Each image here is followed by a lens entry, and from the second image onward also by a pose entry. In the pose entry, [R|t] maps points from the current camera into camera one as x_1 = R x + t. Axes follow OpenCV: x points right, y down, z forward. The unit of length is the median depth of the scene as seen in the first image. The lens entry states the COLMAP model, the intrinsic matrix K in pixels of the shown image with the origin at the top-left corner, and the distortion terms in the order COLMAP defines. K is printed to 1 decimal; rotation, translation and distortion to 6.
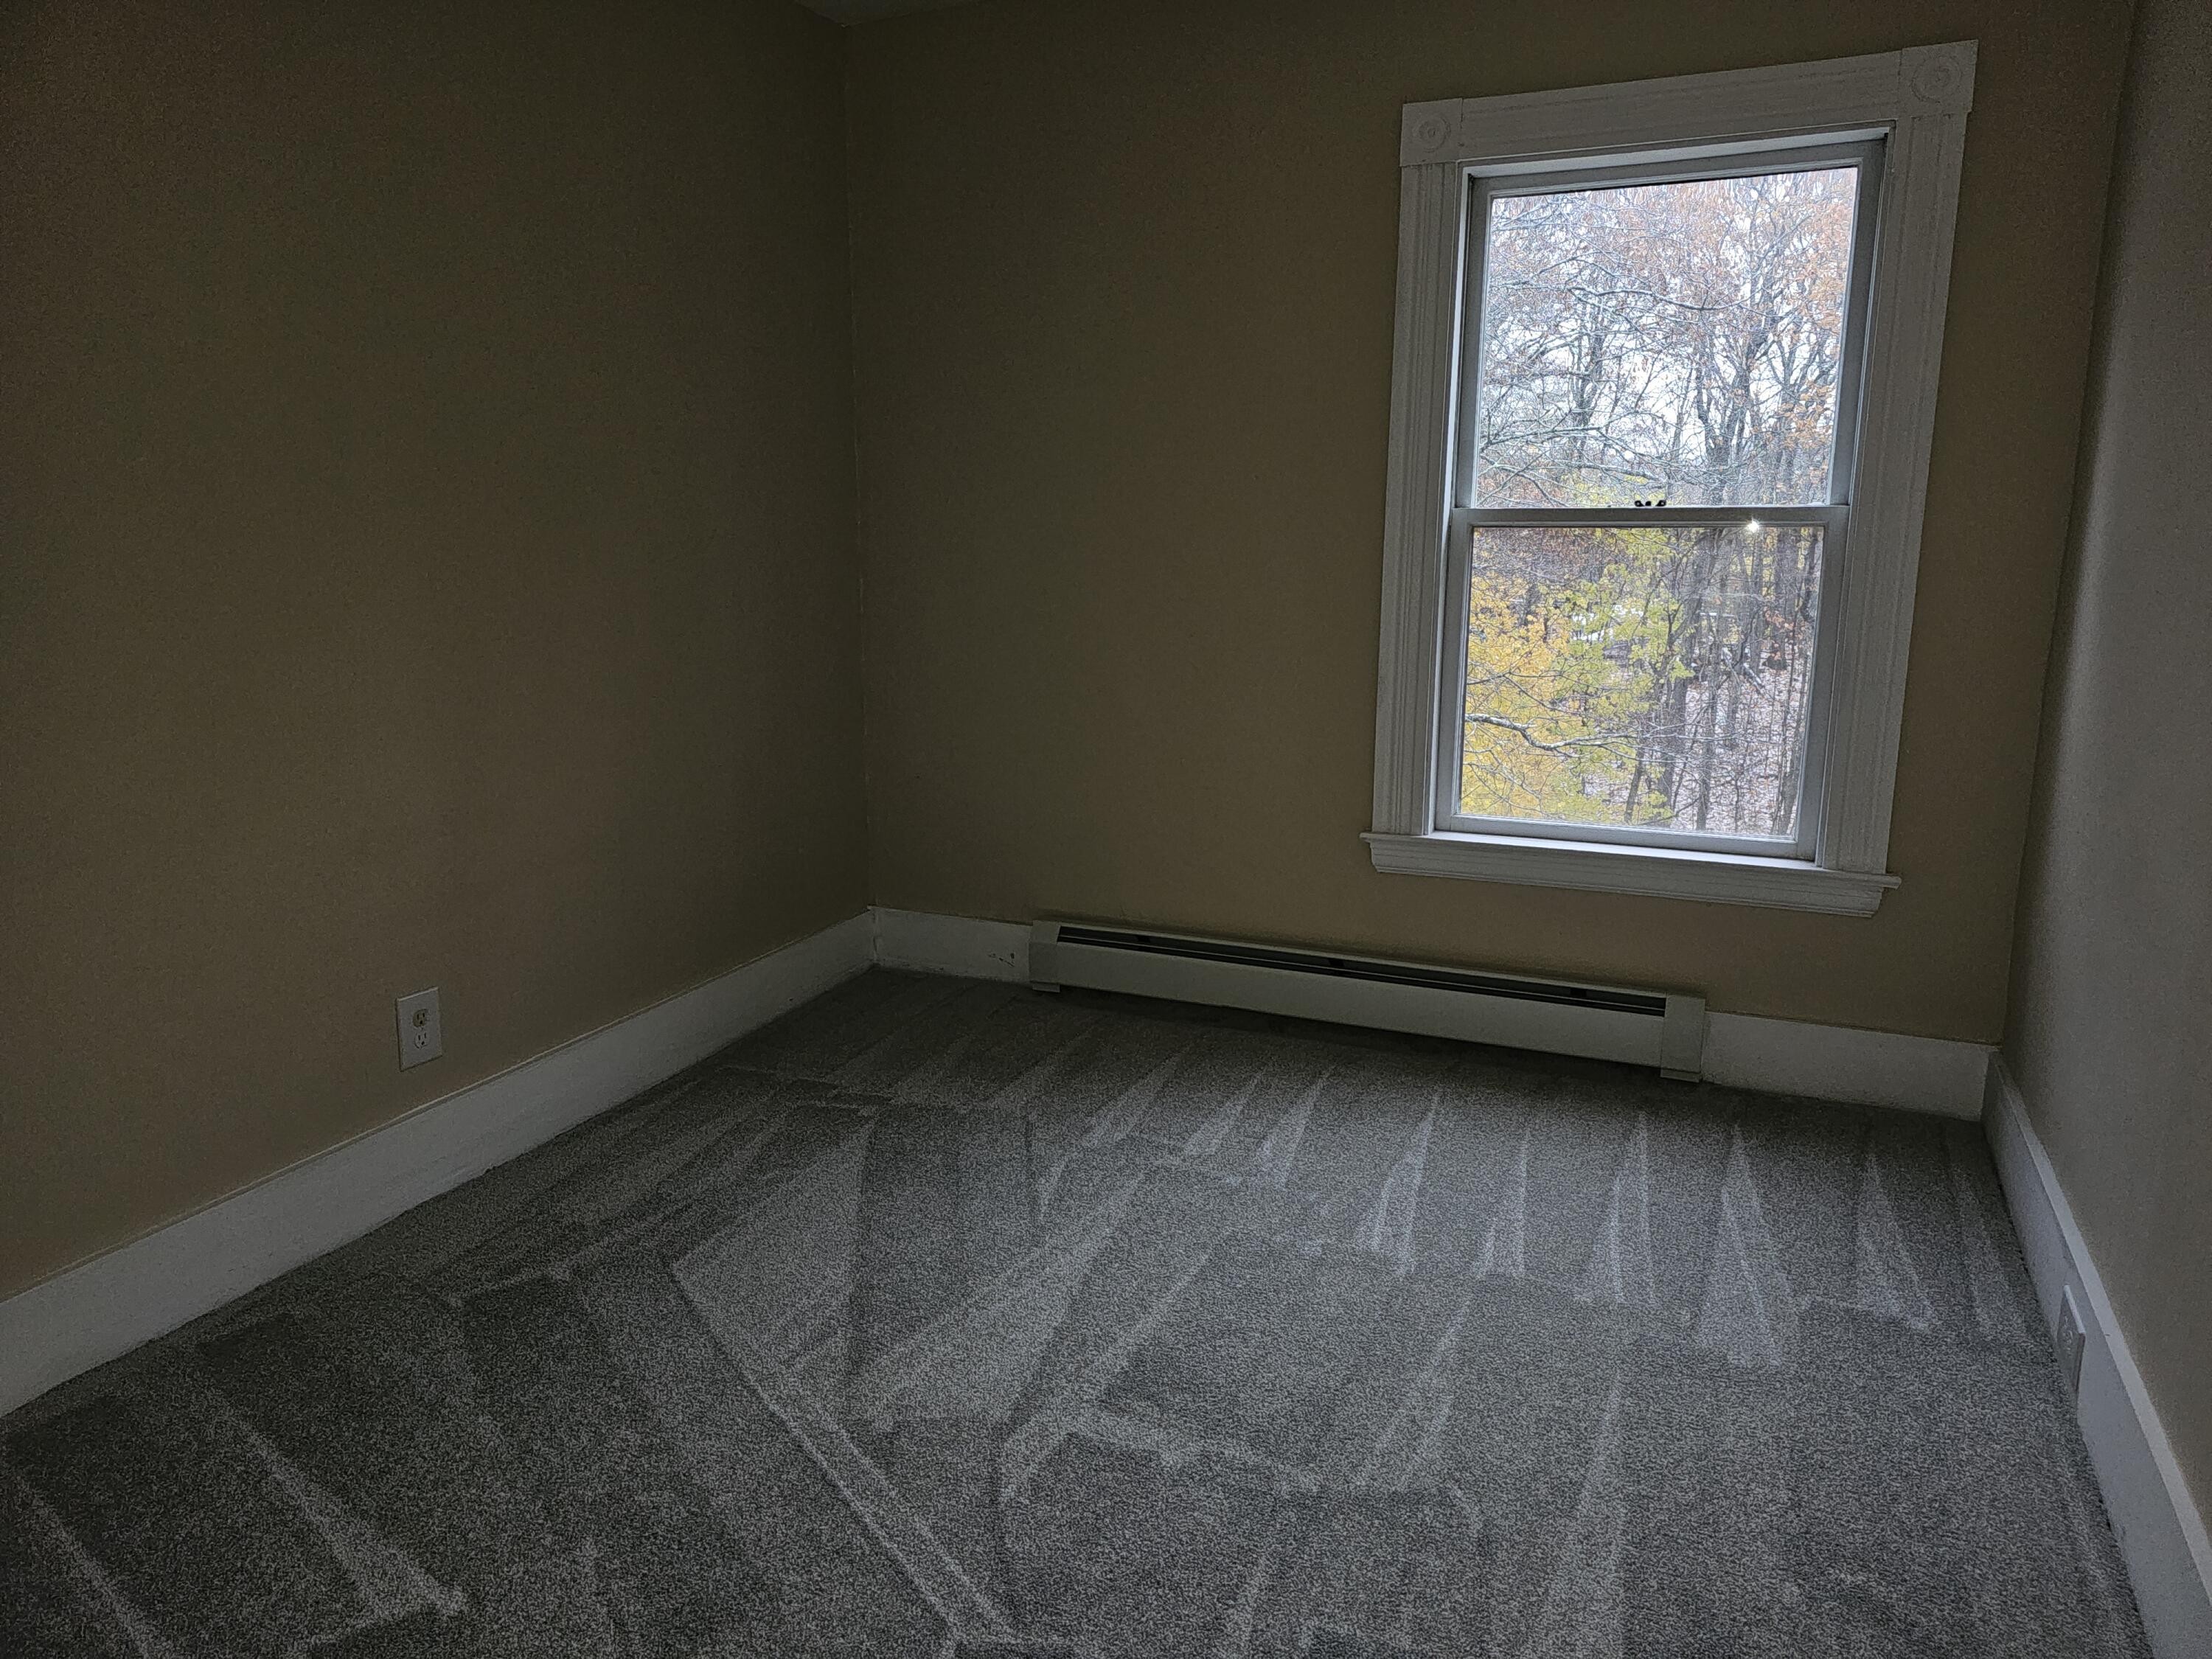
lens RADIAL K [[1475.0, 0, 1099.2], [0, 1475.0, 819.5], [0, 0, 1]] dist [0.090644, -0.096896]
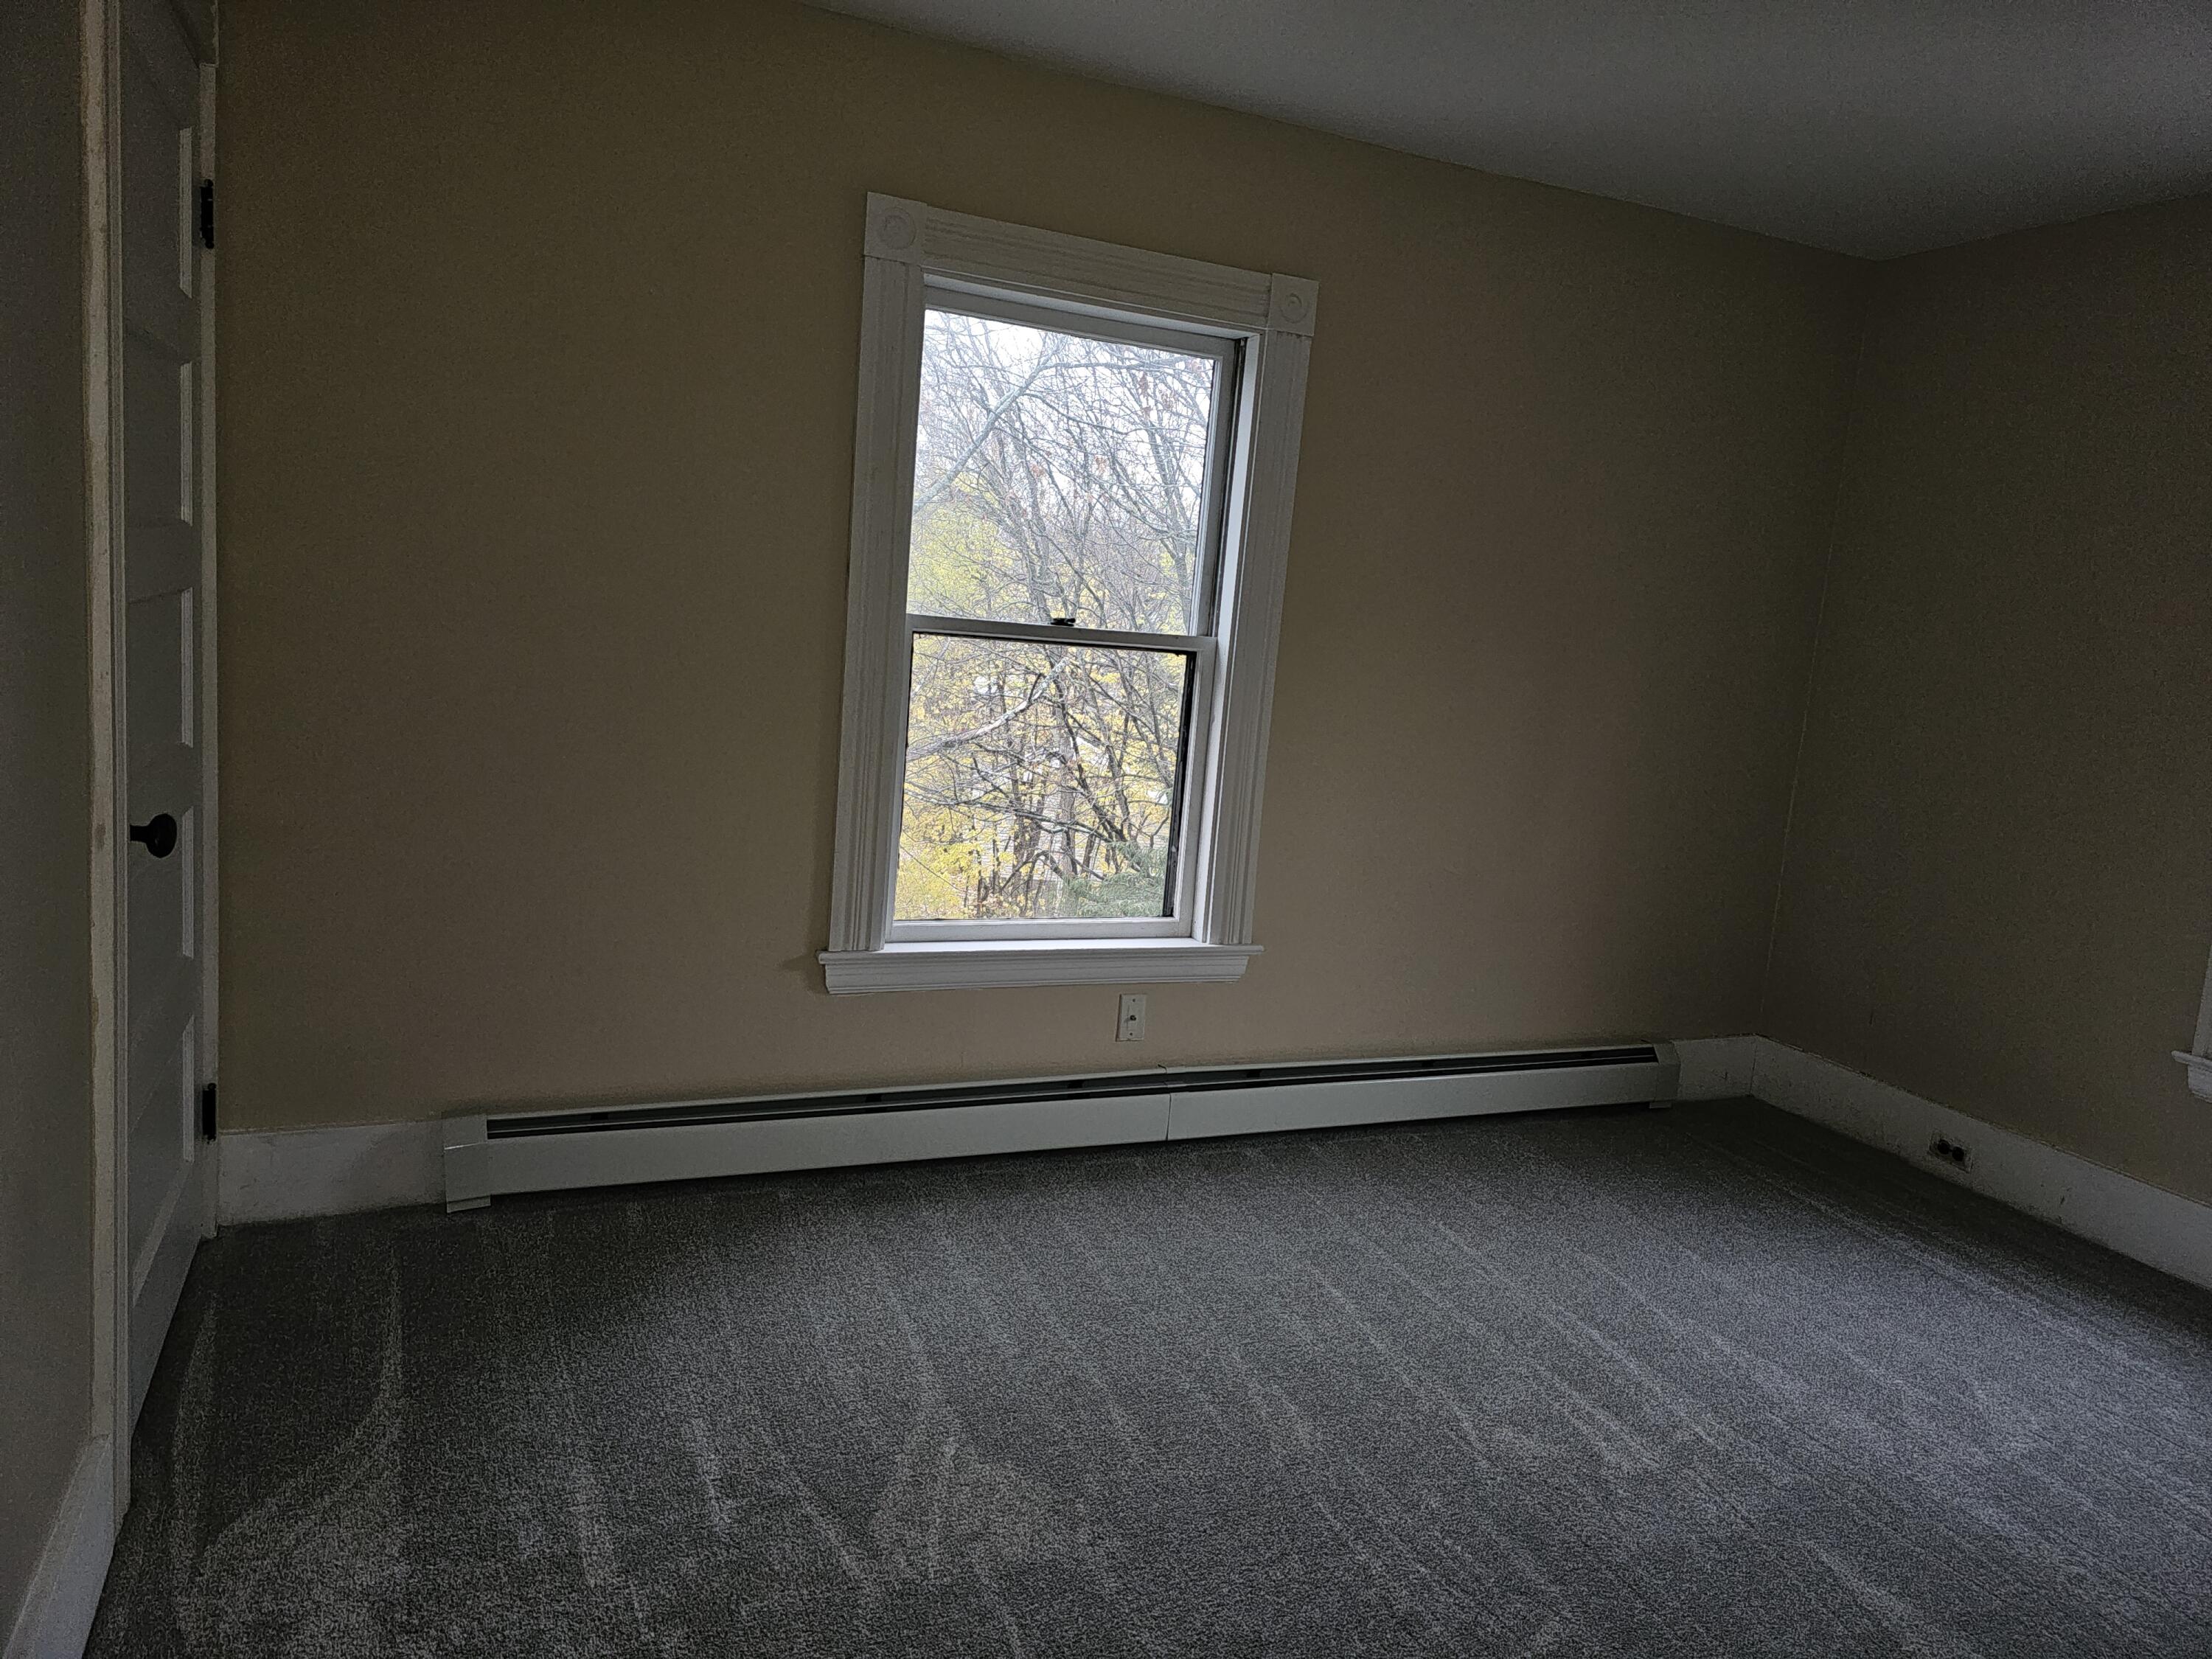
lens RADIAL K [[1460.6, 0, 1110.1], [0, 1460.6, 834.0], [0, 0, 1]] dist [0.090877, -0.127540]
pose [[0.659161, -0.036816, 0.751100, -0.408922], [0.085916, 0.995948, -0.026582, -0.027124], [-0.747078, 0.082053, 0.659653, 0.282684]]
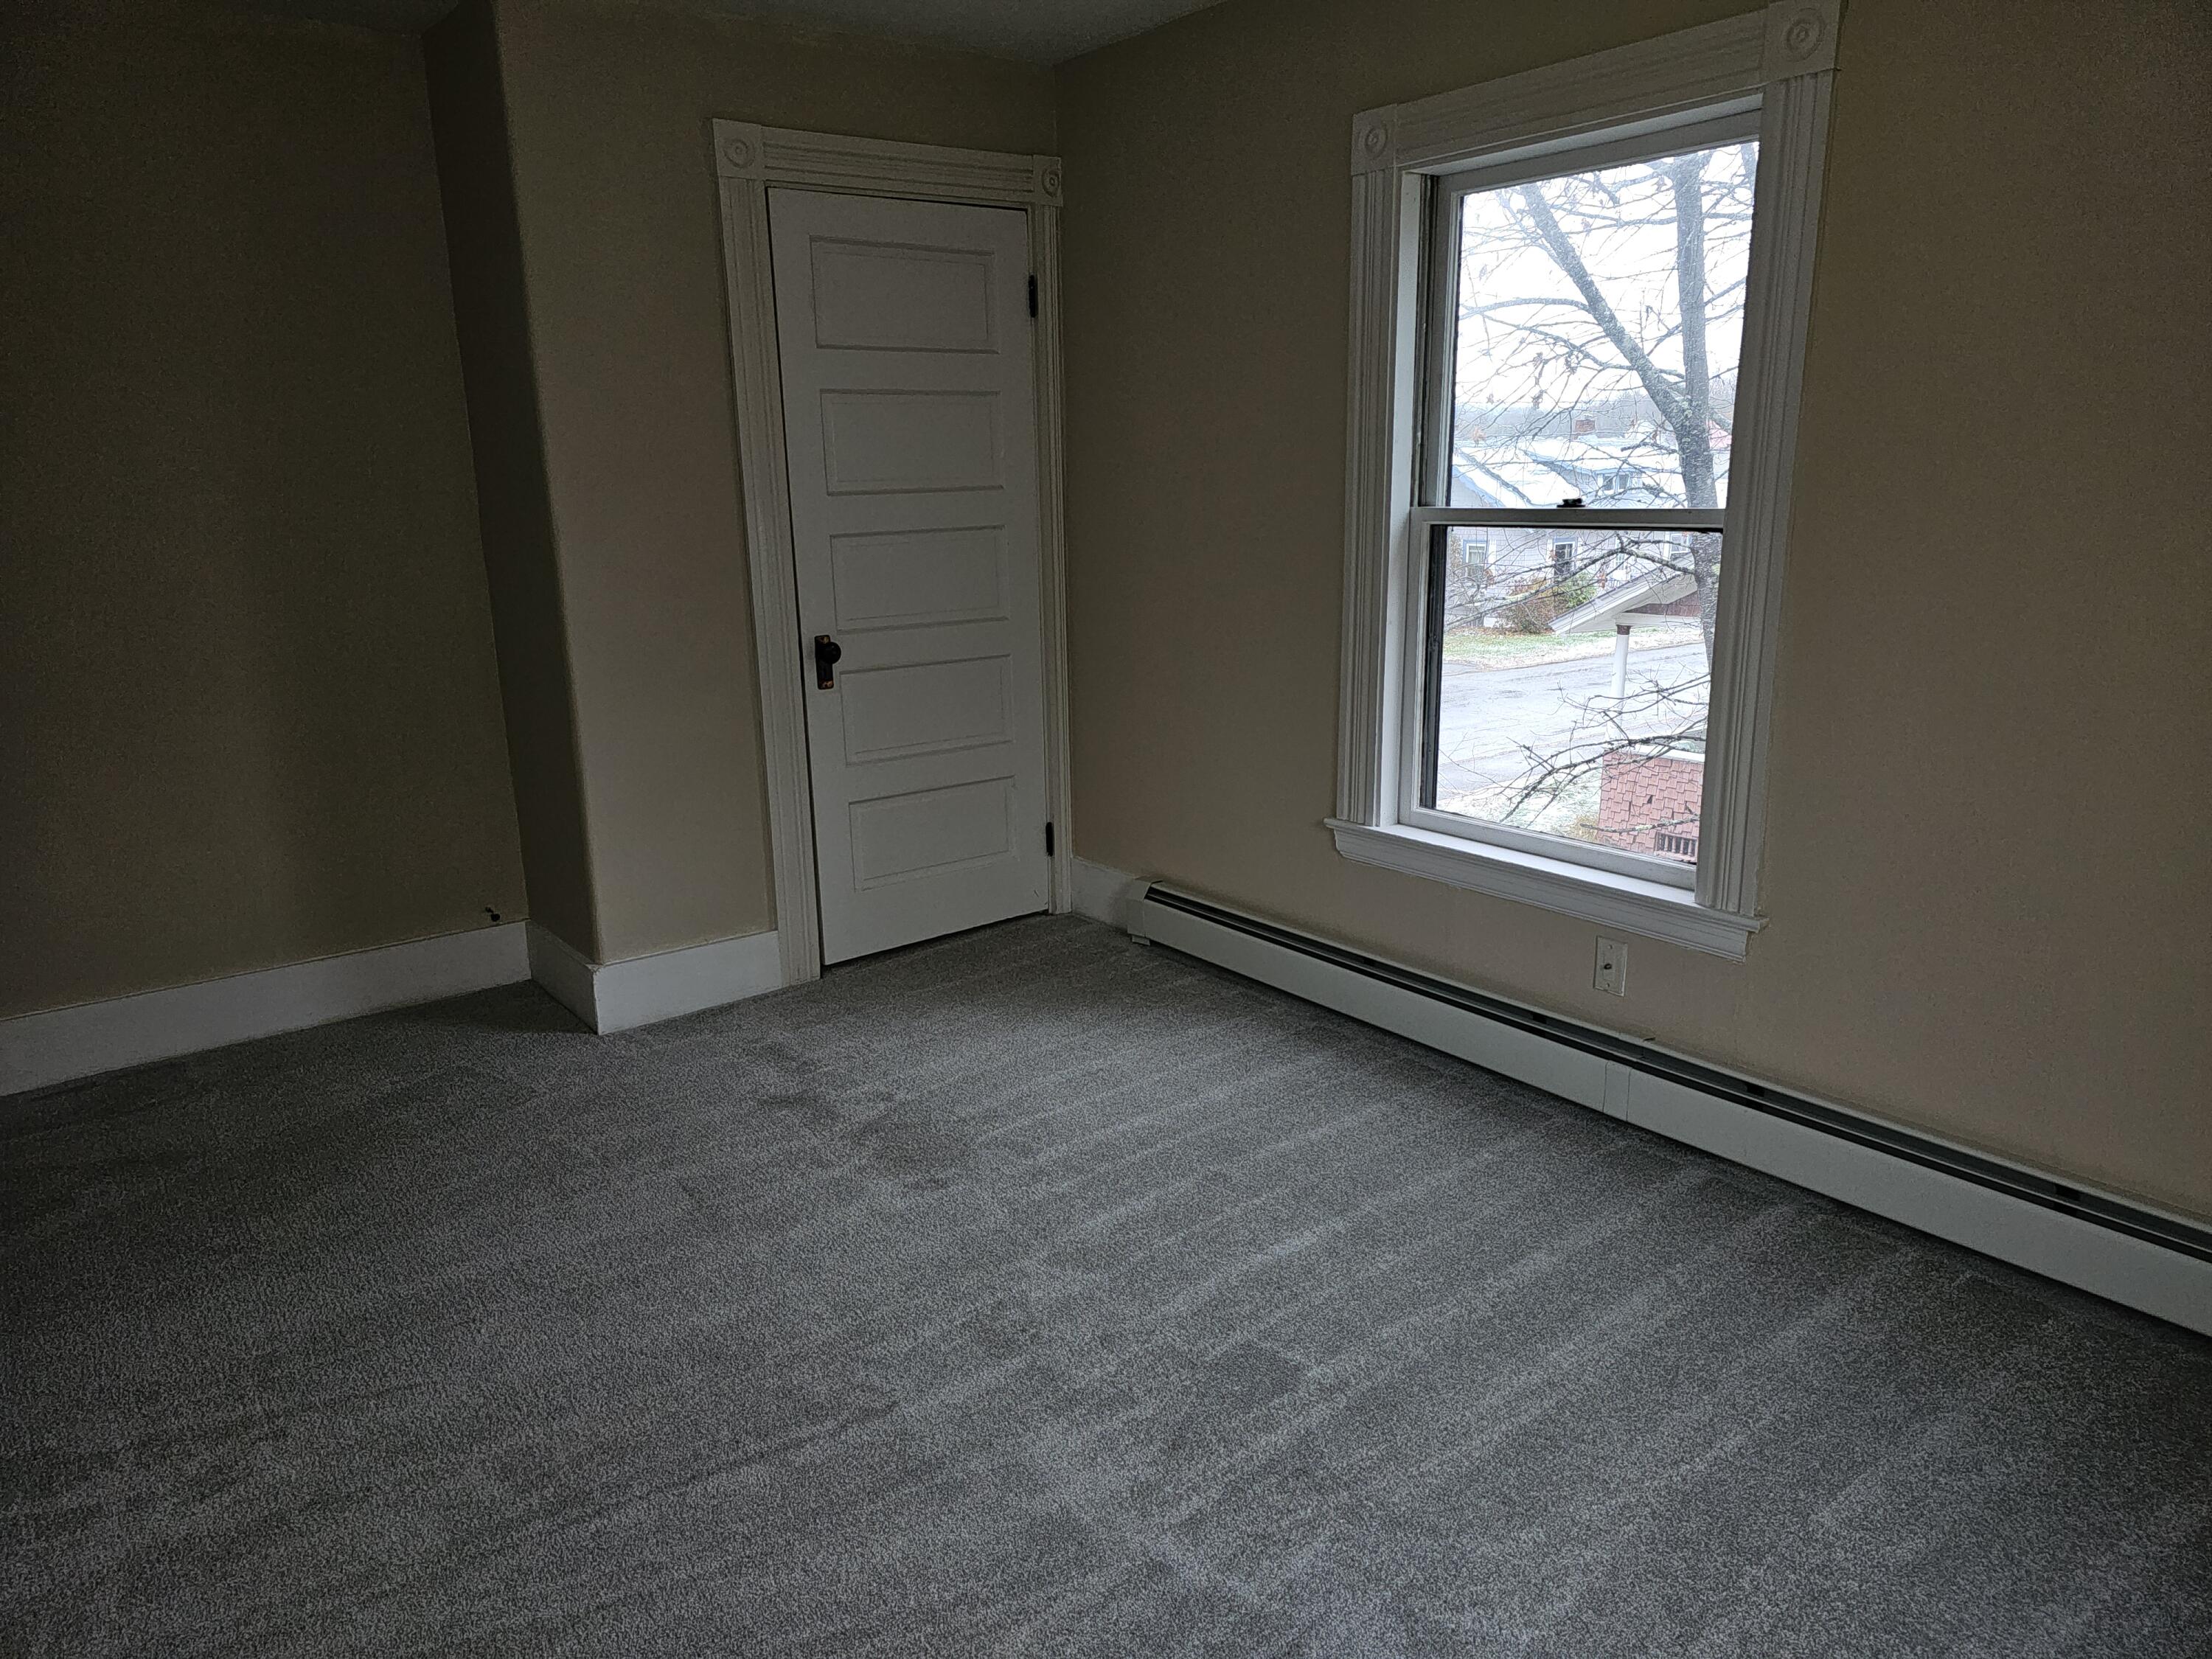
lens RADIAL K [[1475.0, 0, 1099.2], [0, 1475.0, 819.5], [0, 0, 1]] dist [0.090644, -0.096896]
pose [[0.882651, 0.107204, -0.457640, 0.547975], [-0.097363, 0.994226, 0.045118, -0.022894], [0.459834, 0.004733, 0.887992, 0.007168]]
